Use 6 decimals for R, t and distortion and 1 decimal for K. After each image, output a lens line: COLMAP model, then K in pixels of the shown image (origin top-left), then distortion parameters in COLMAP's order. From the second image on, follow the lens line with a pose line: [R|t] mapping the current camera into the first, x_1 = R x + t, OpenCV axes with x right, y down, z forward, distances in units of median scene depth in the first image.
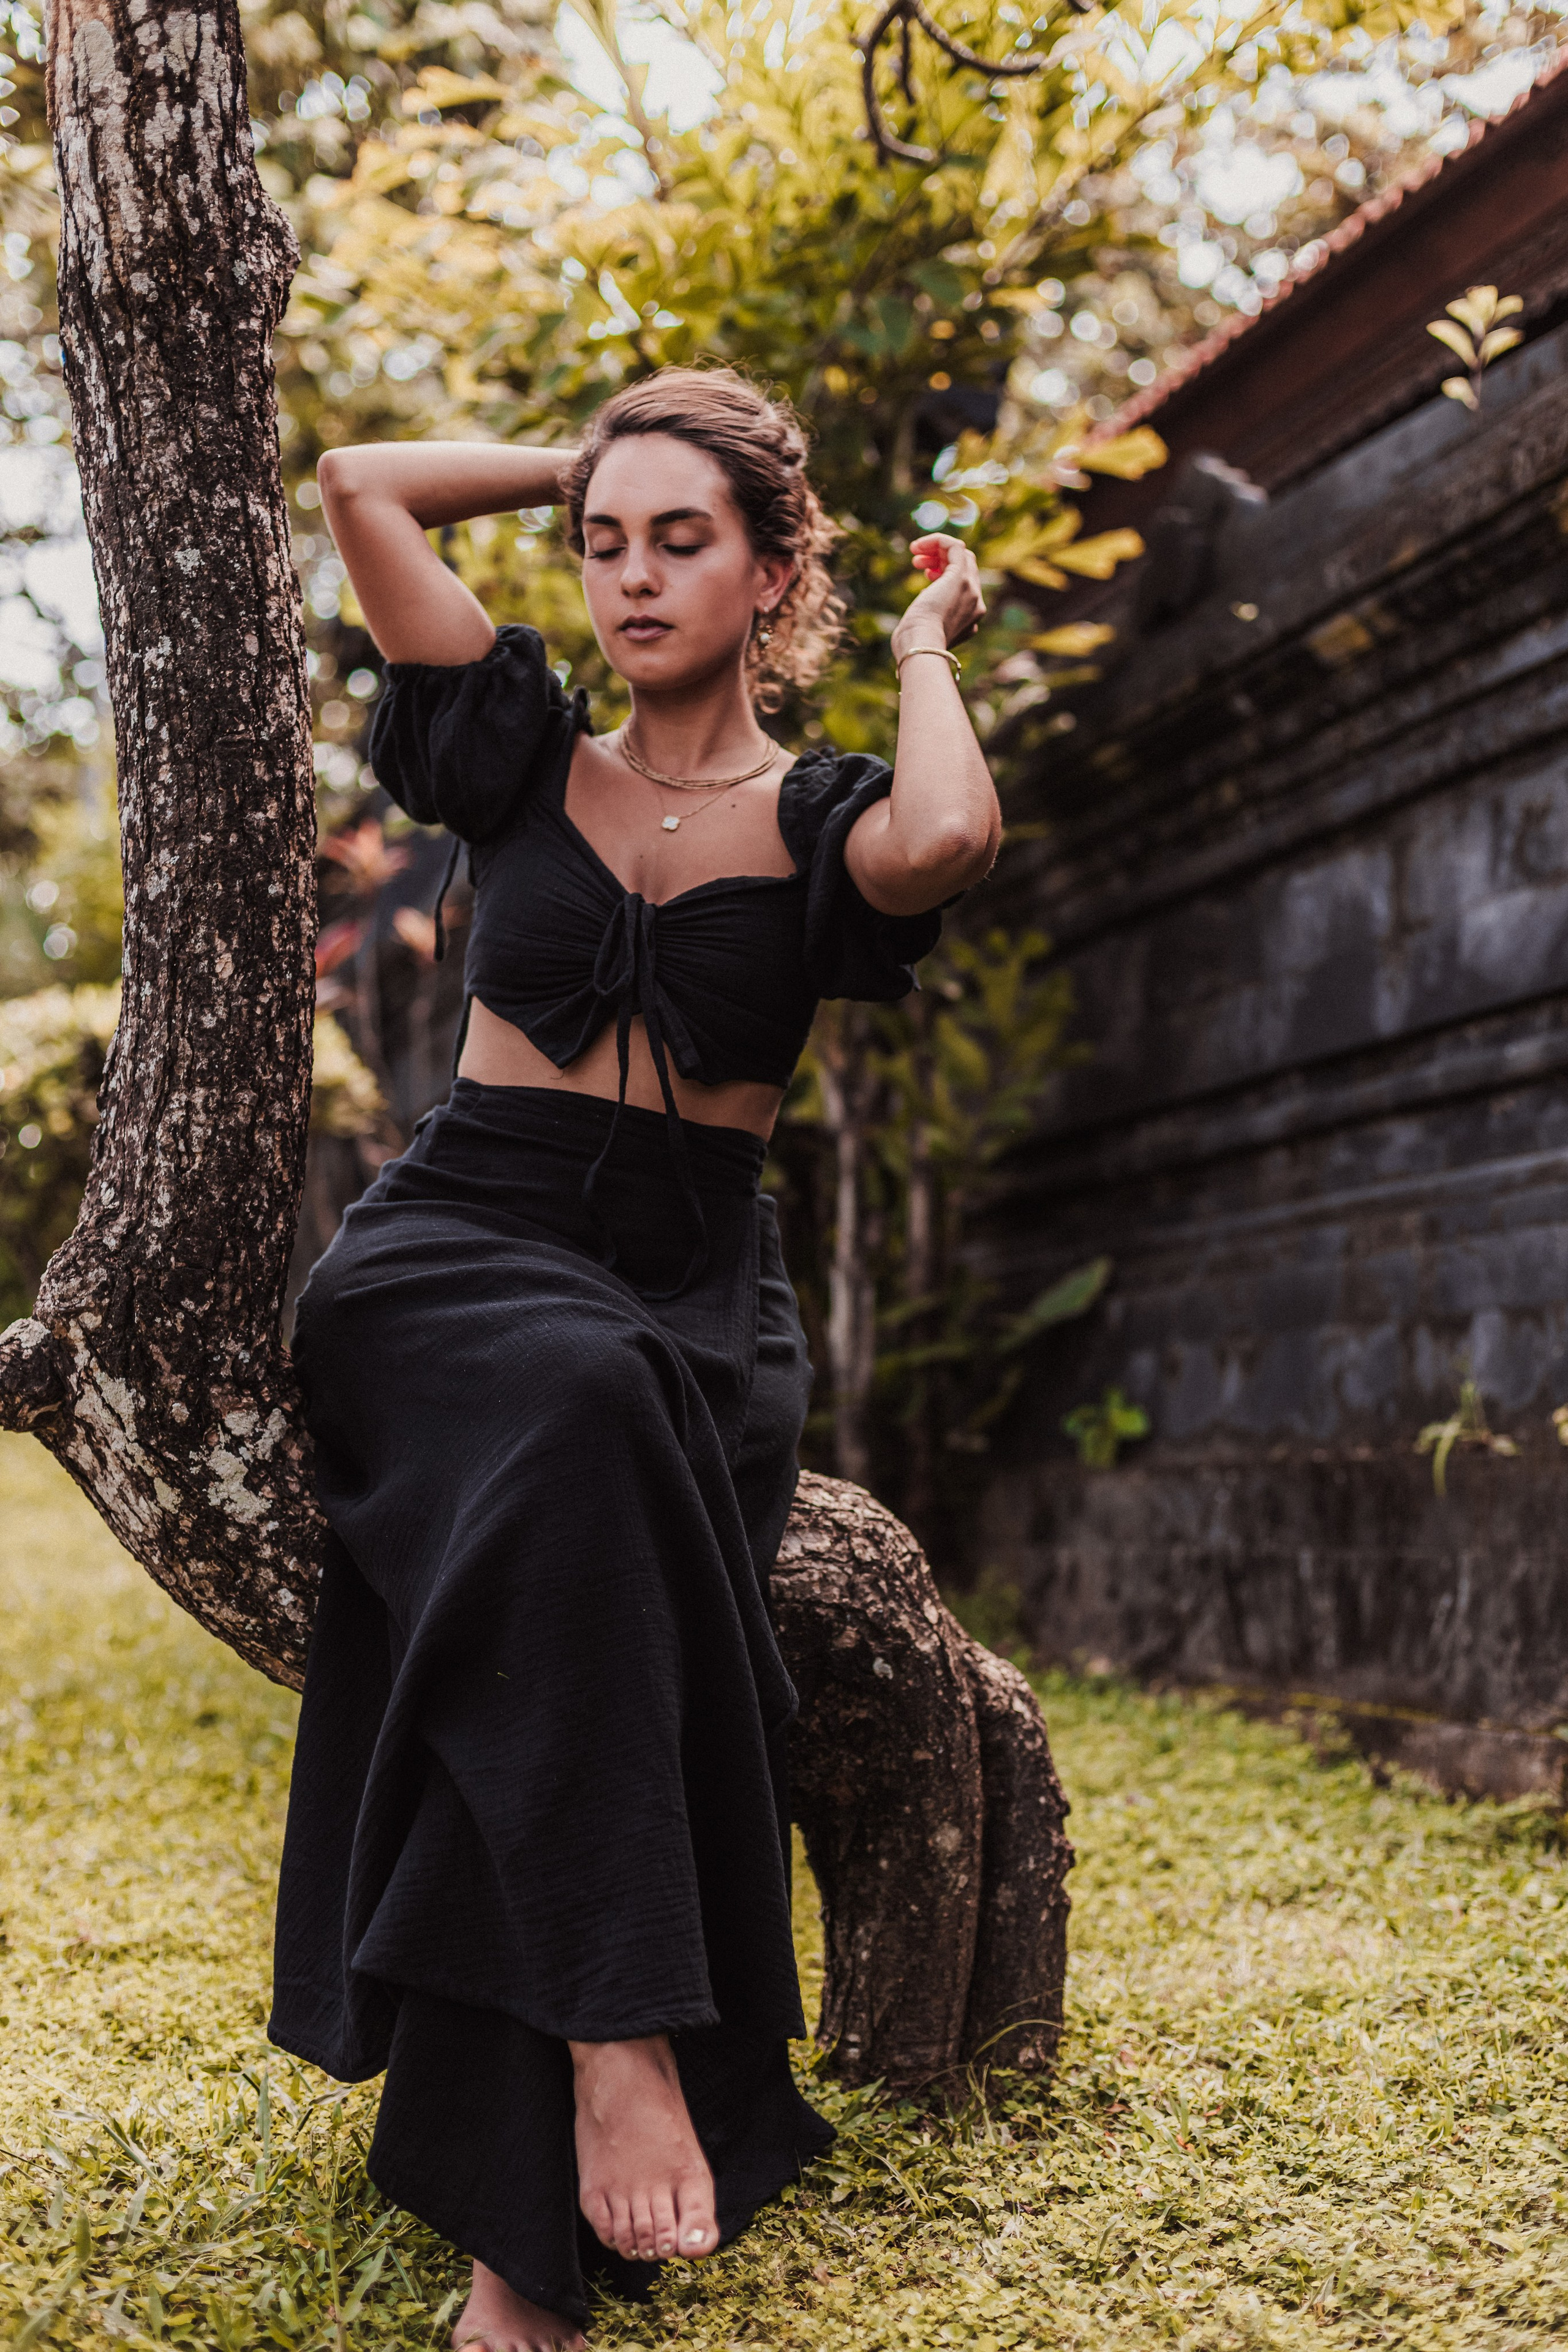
lens RADIAL K [[3489.2, 0, 789.3], [0, 3489.2, 1200.3], [0, 0, 1]] dist [-0.044578, 0.000000]
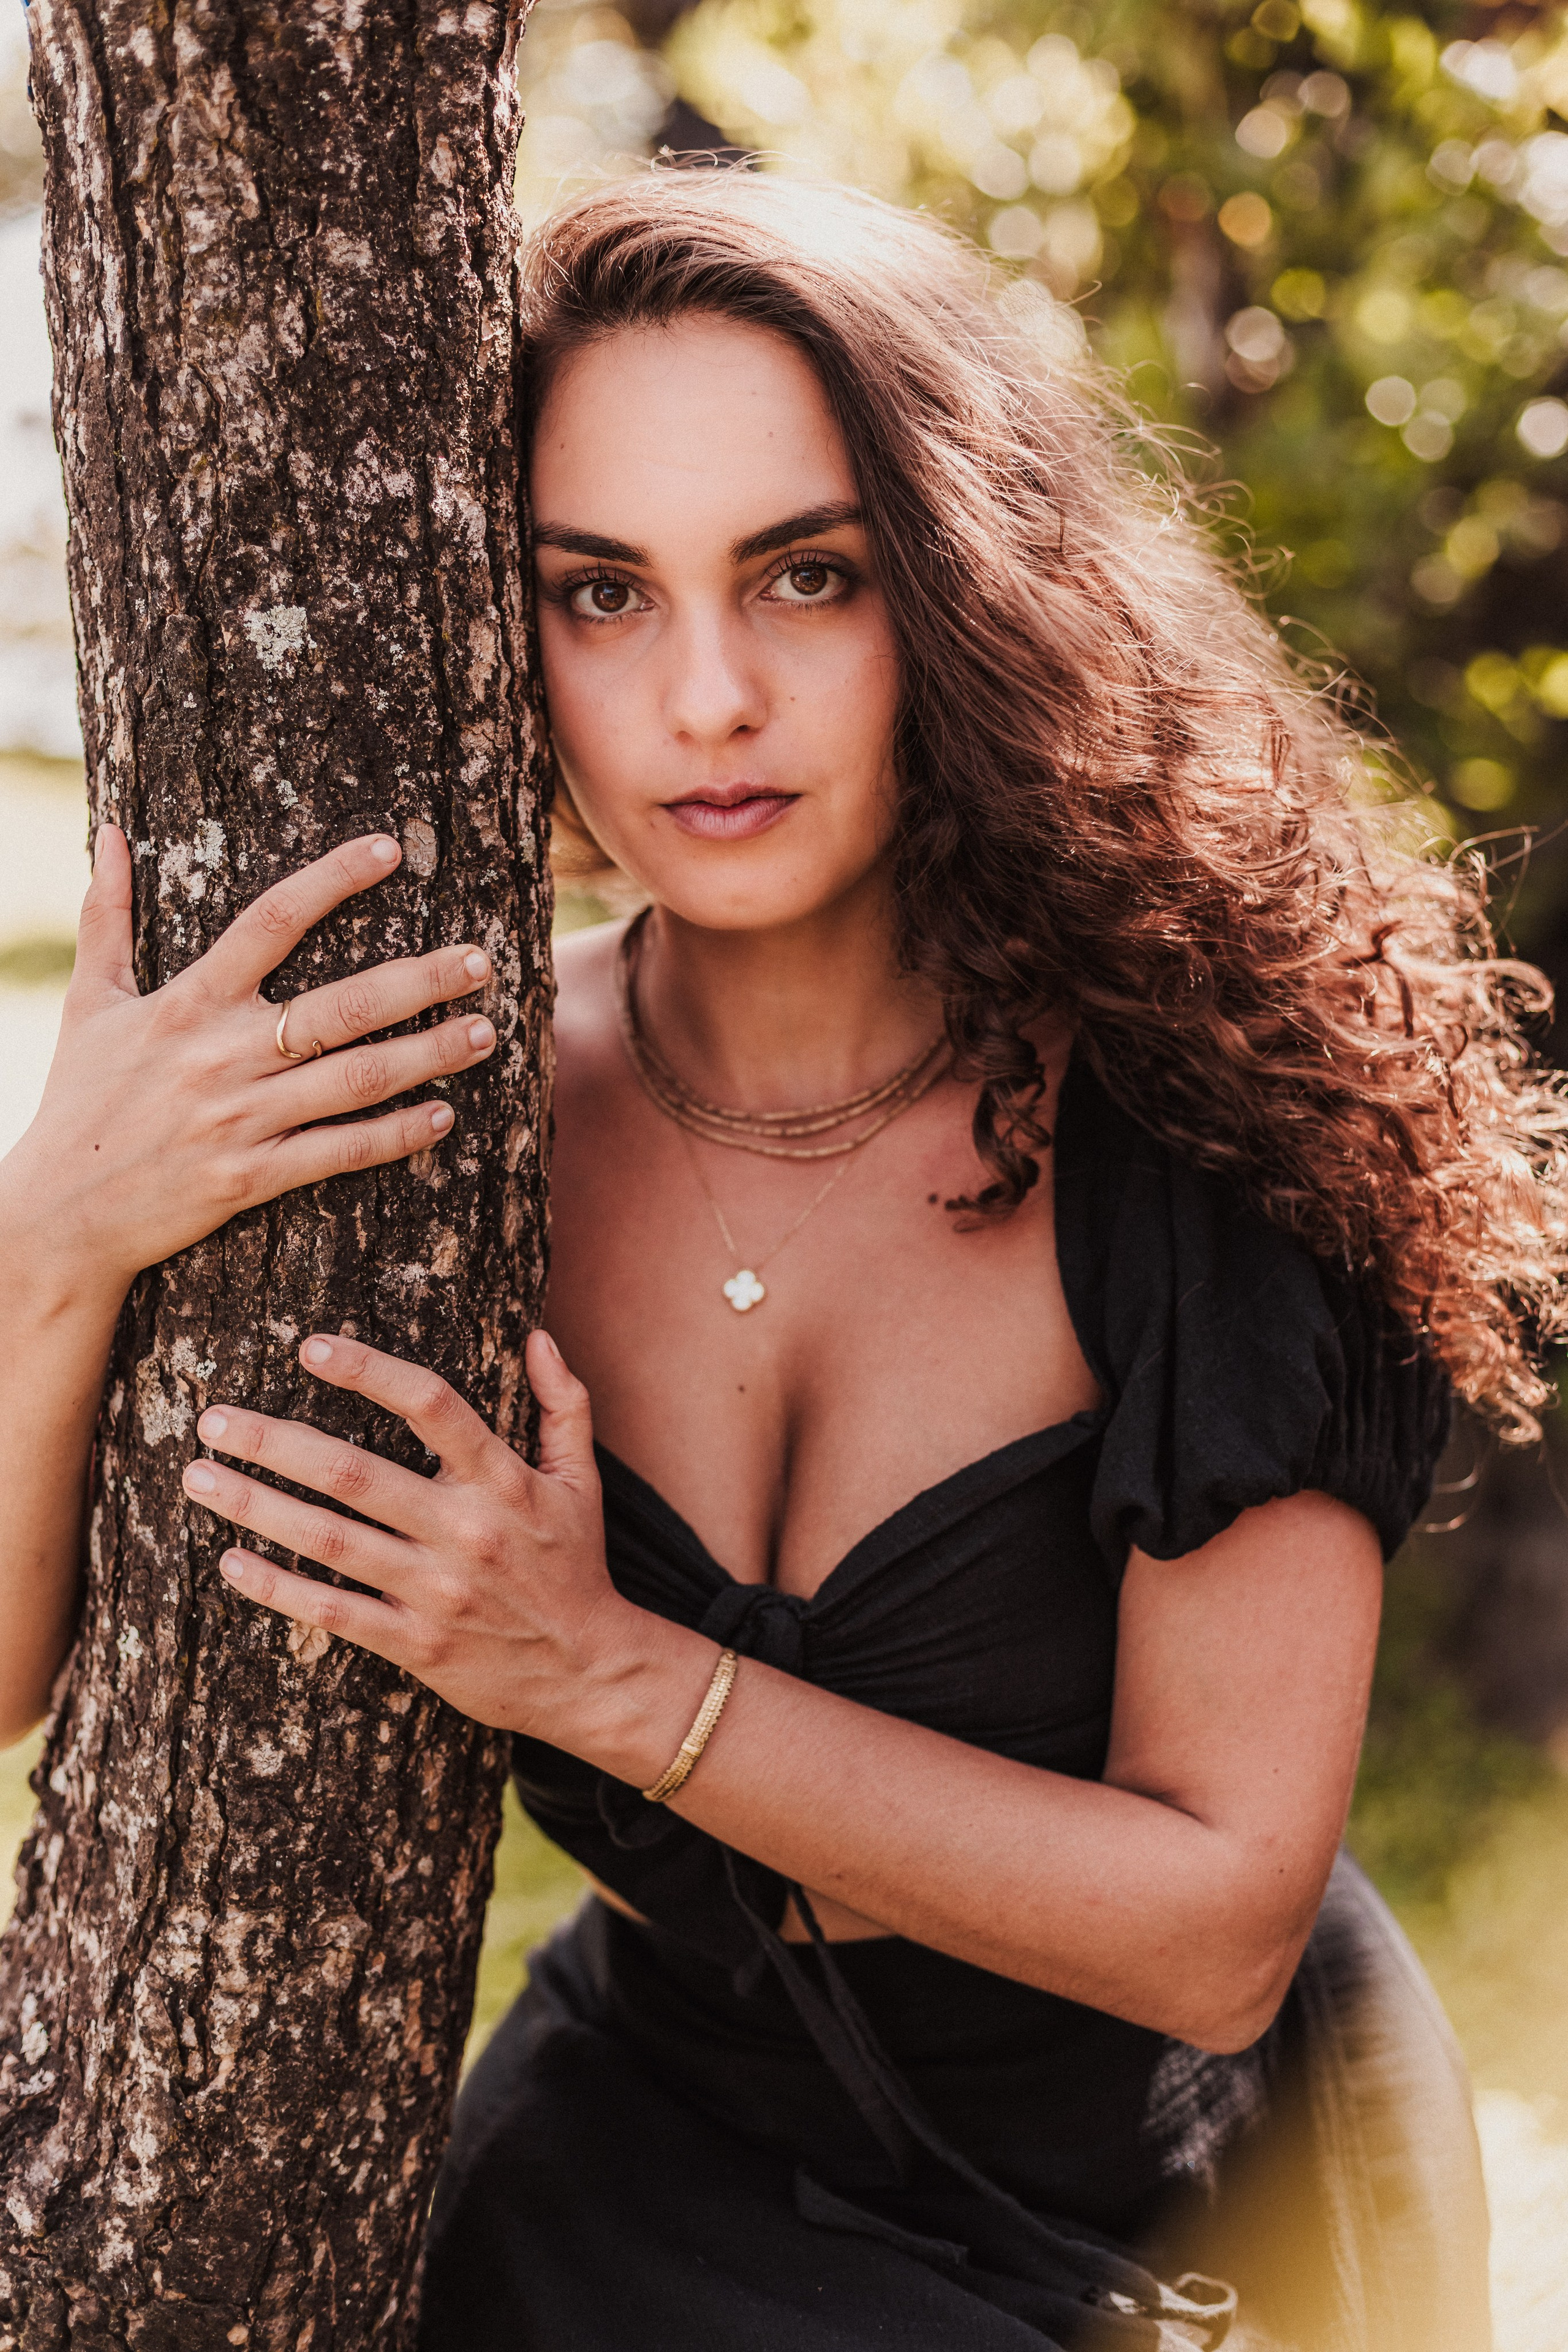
lens RADIAL K [[3489.2, 0, 762.8], [0, 3489.2, 1180.4], [0, 0, 1]] dist [-0.044578, 0.000000]
pose [[0.994181, 0.089262, -0.060308, -0.085477], [-0.076640, 0.979491, 0.186342, -0.200552], [0.075704, -0.180635, 0.980632, 0.589895]]
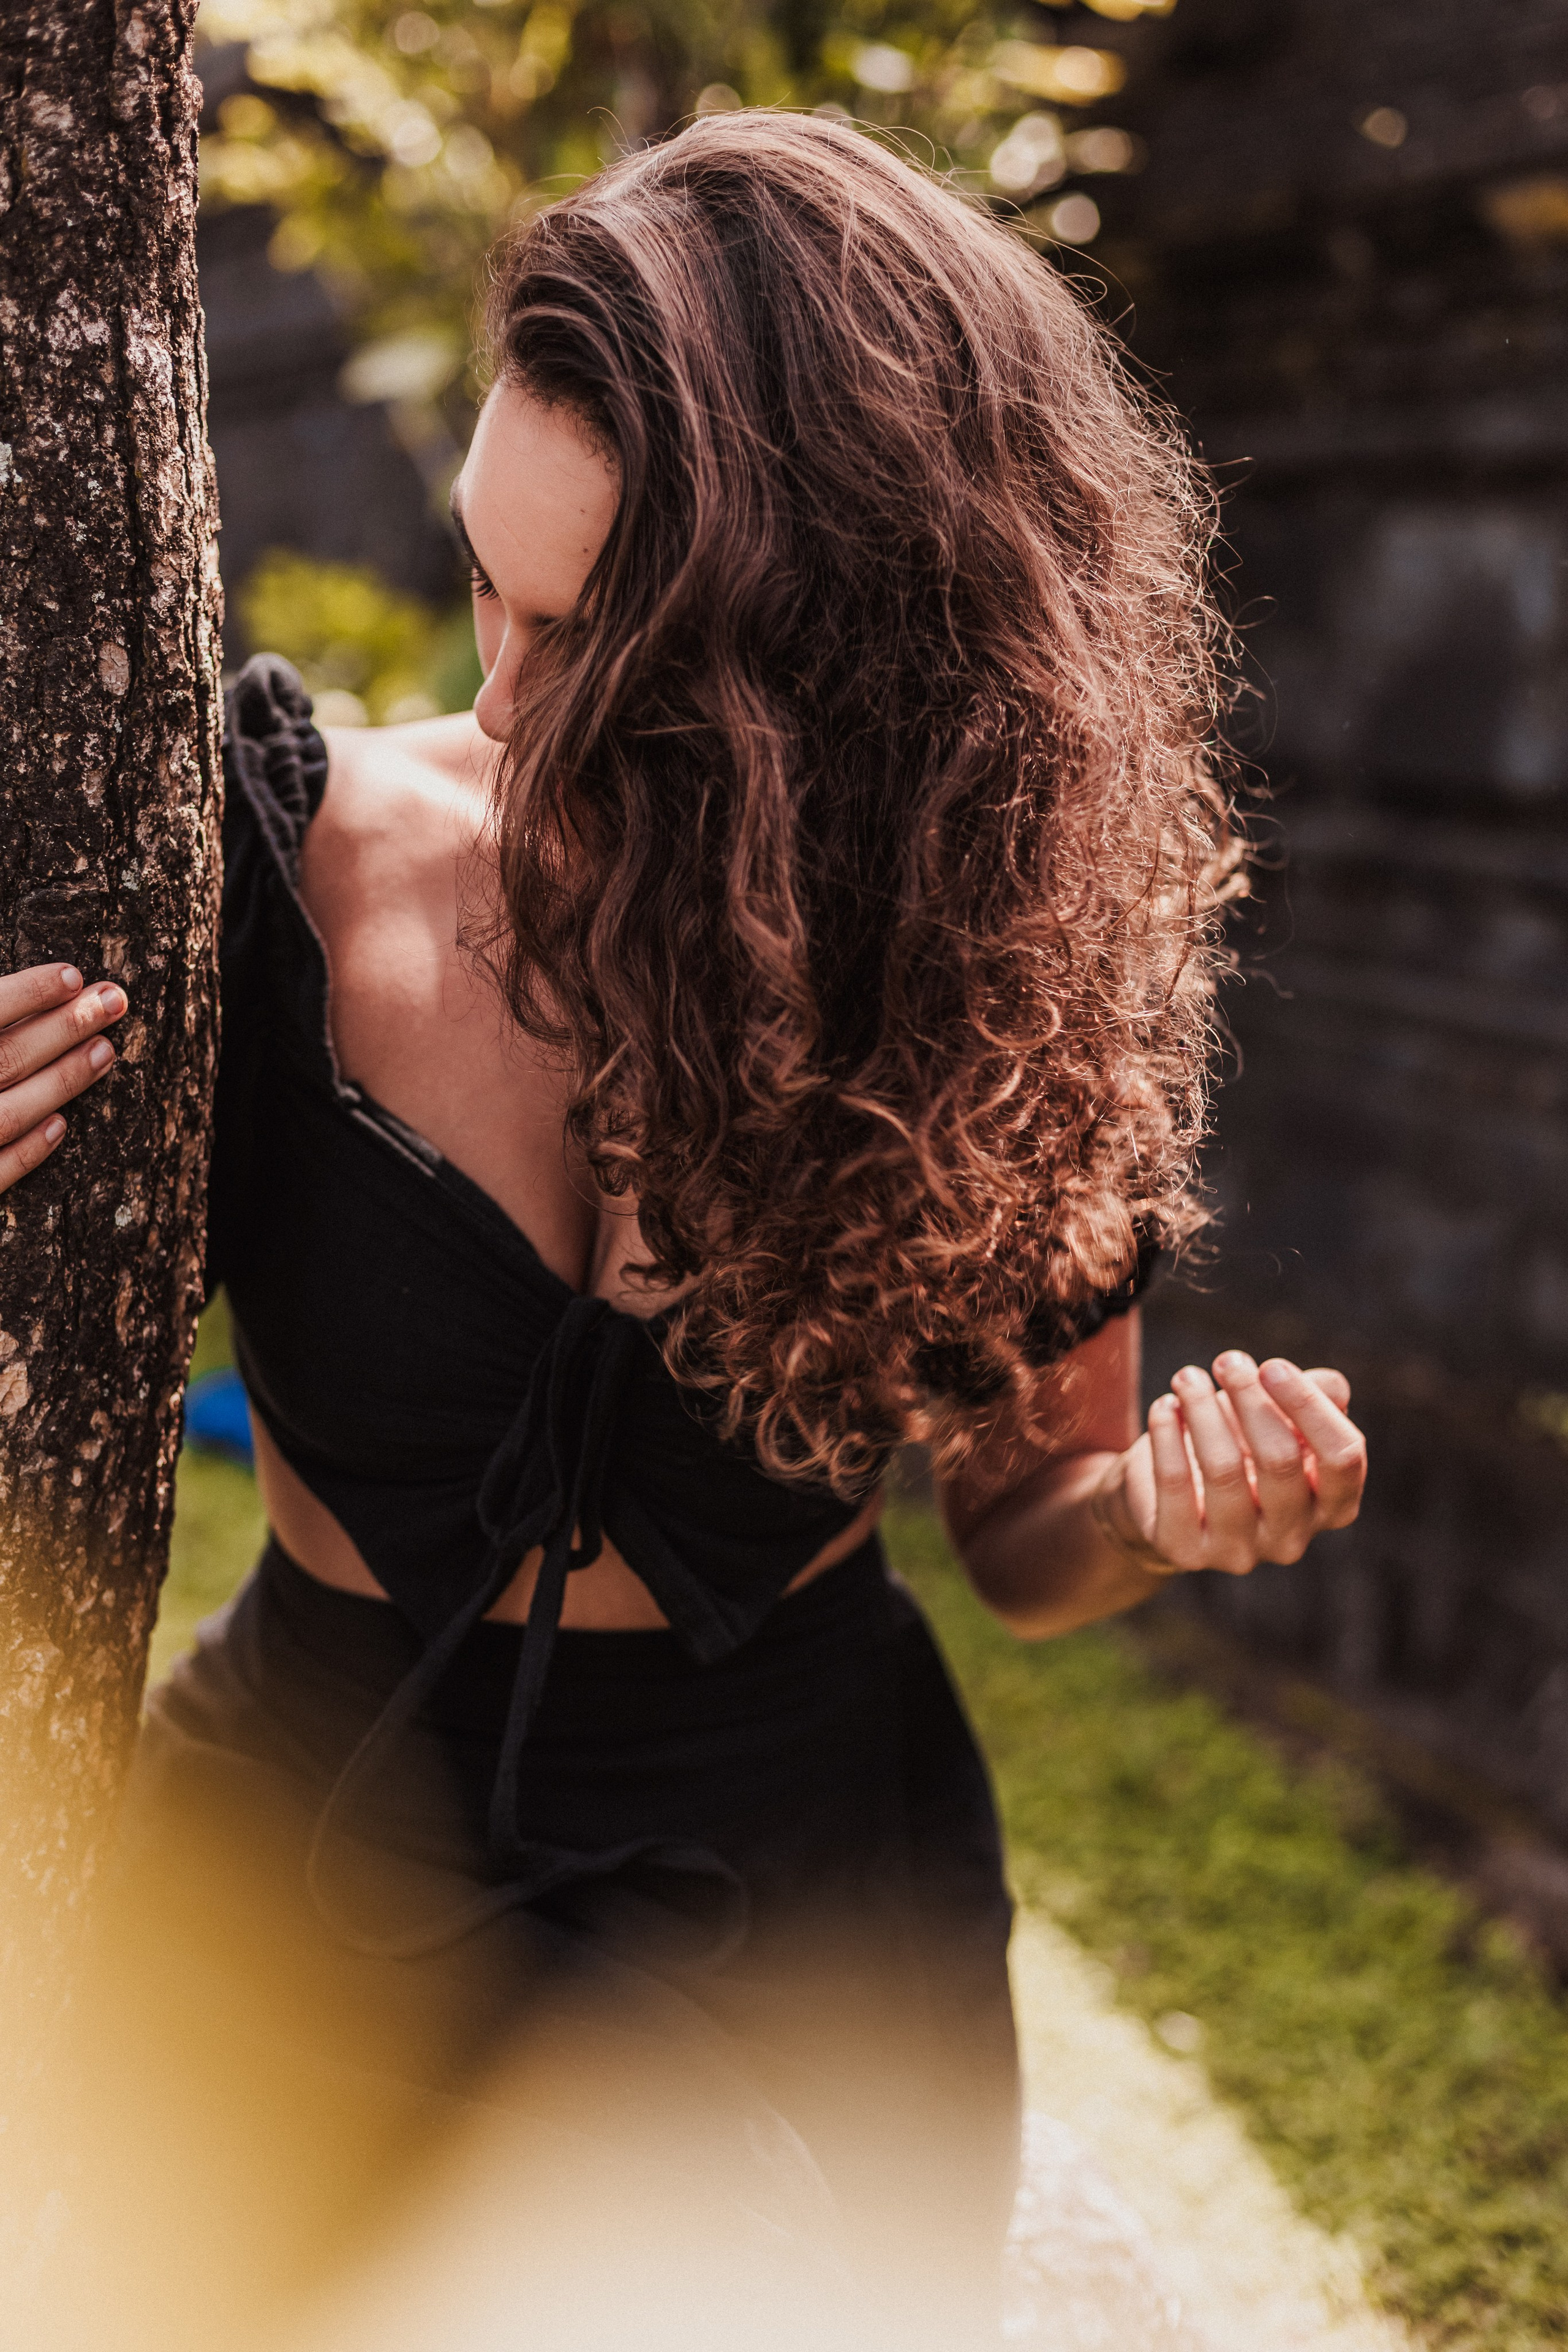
lens RADIAL K [[3489.2, 0, 780.7], [0, 3489.2, 1176.4], [0, 0, 1]] dist [-0.044578, 0.000000]
pose [[0.987627, 0.090318, 0.128202, -0.120797], [-0.117513, 0.967564, 0.223629, -0.206366], [-0.103846, -0.235928, 0.966206, 0.540008]]
